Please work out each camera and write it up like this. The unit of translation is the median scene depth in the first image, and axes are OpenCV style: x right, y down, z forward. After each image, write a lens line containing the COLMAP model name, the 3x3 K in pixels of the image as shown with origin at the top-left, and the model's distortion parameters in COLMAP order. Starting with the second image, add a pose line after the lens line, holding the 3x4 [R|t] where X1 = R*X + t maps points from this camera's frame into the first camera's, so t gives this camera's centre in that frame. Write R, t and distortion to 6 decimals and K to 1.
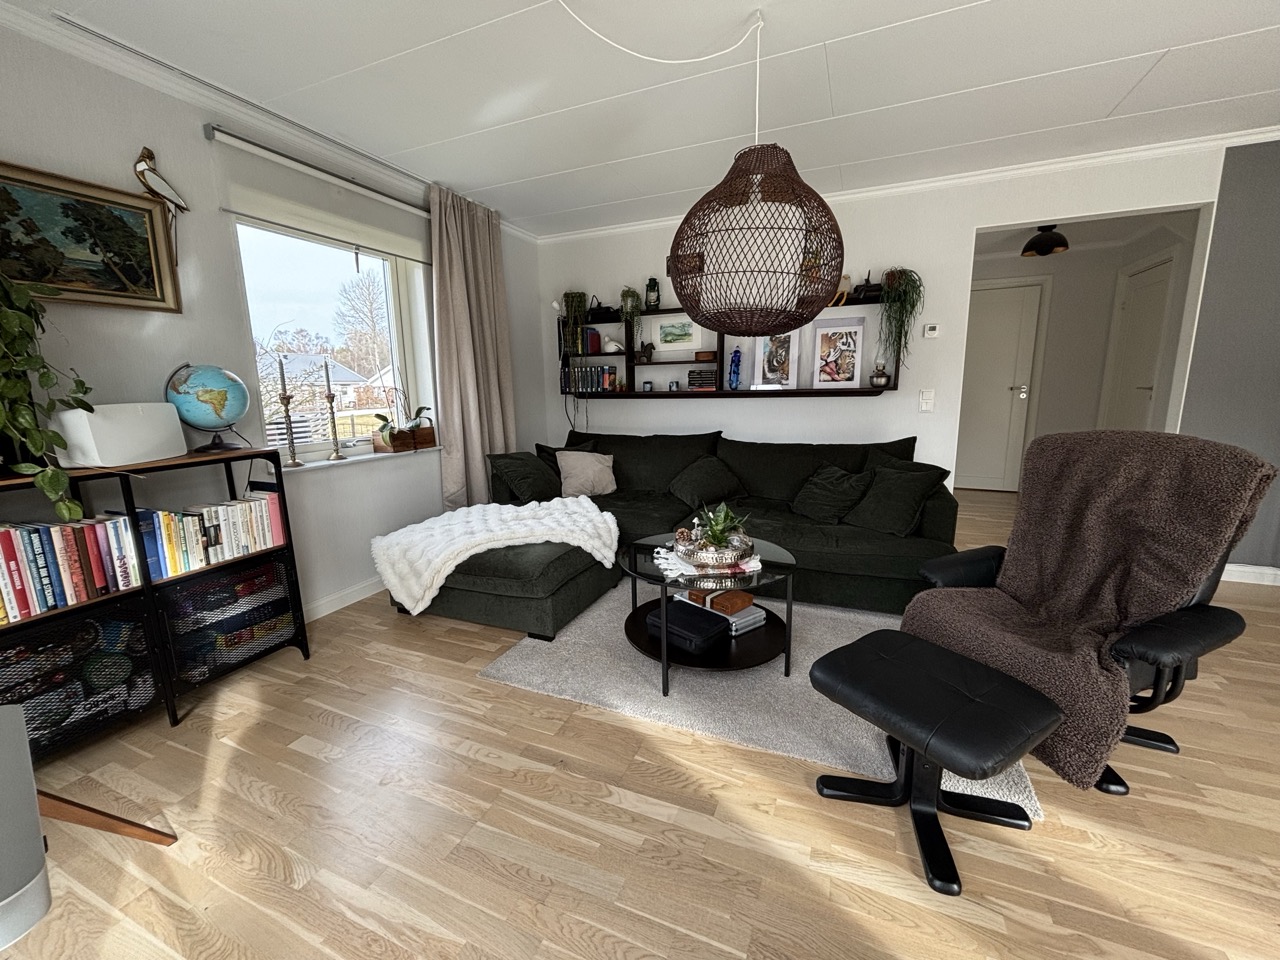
lens RADIAL K [[521.4, 0, 640.0], [0, 521.4, 480.0], [0, 0, 1]] dist [-0.001402, 0.000061]
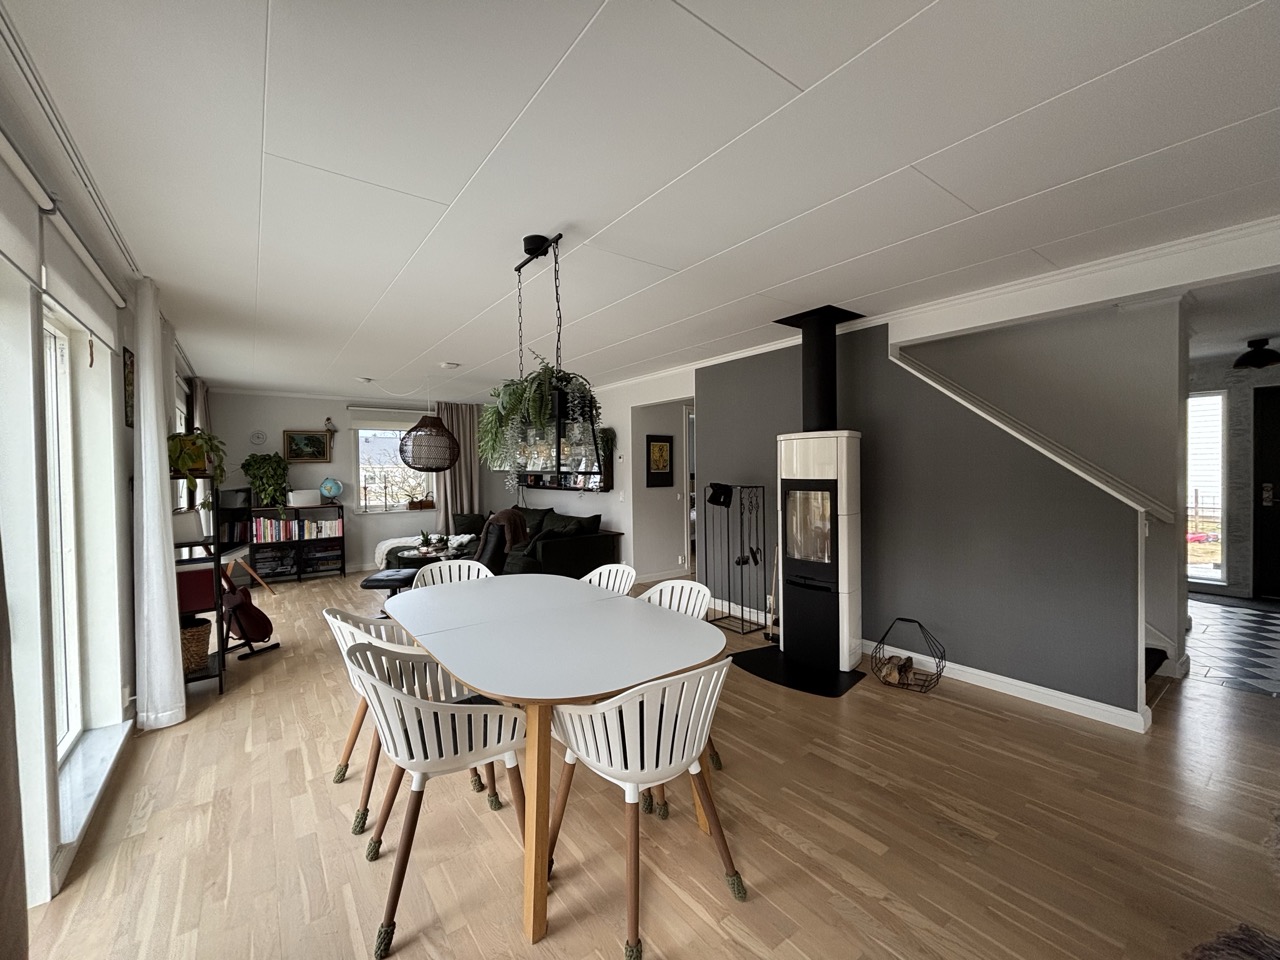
lens RADIAL K [[521.4, 0, 640.0], [0, 521.4, 480.0], [0, 0, 1]] dist [-0.001402, 0.000061]
pose [[0.869087, 0.016816, -0.494373, 2.502198], [-0.091456, 0.987654, -0.127182, 0.029975], [0.486131, 0.155746, 0.859895, -0.890404]]
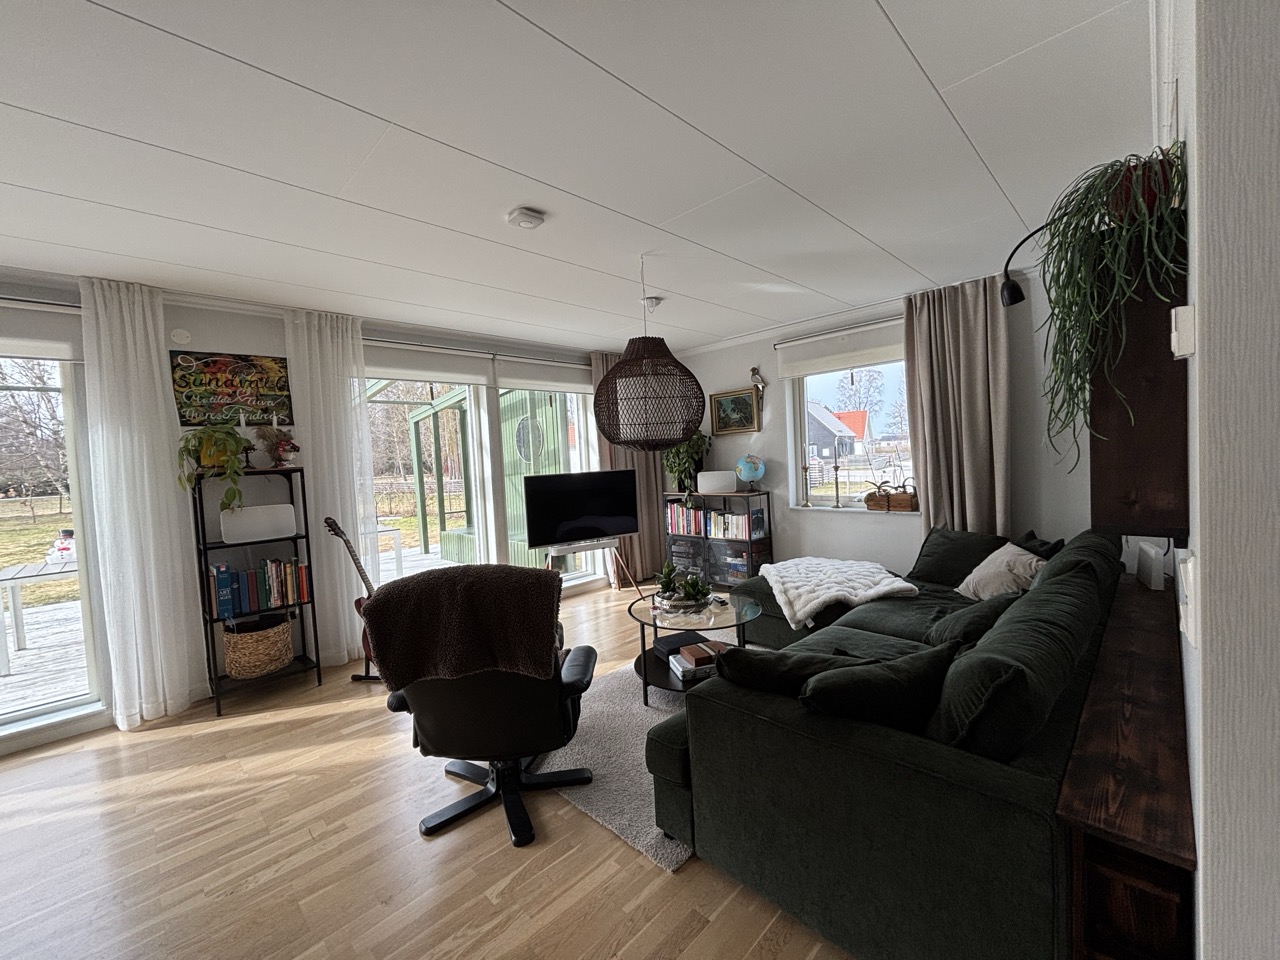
lens RADIAL K [[521.4, 0, 640.0], [0, 521.4, 480.0], [0, 0, 1]] dist [-0.001402, 0.000061]
pose [[-0.356716, 0.083340, -0.930488, 1.506887], [-0.109665, 0.985391, 0.130299, -0.361878], [0.927754, 0.148522, -0.342365, 1.360550]]
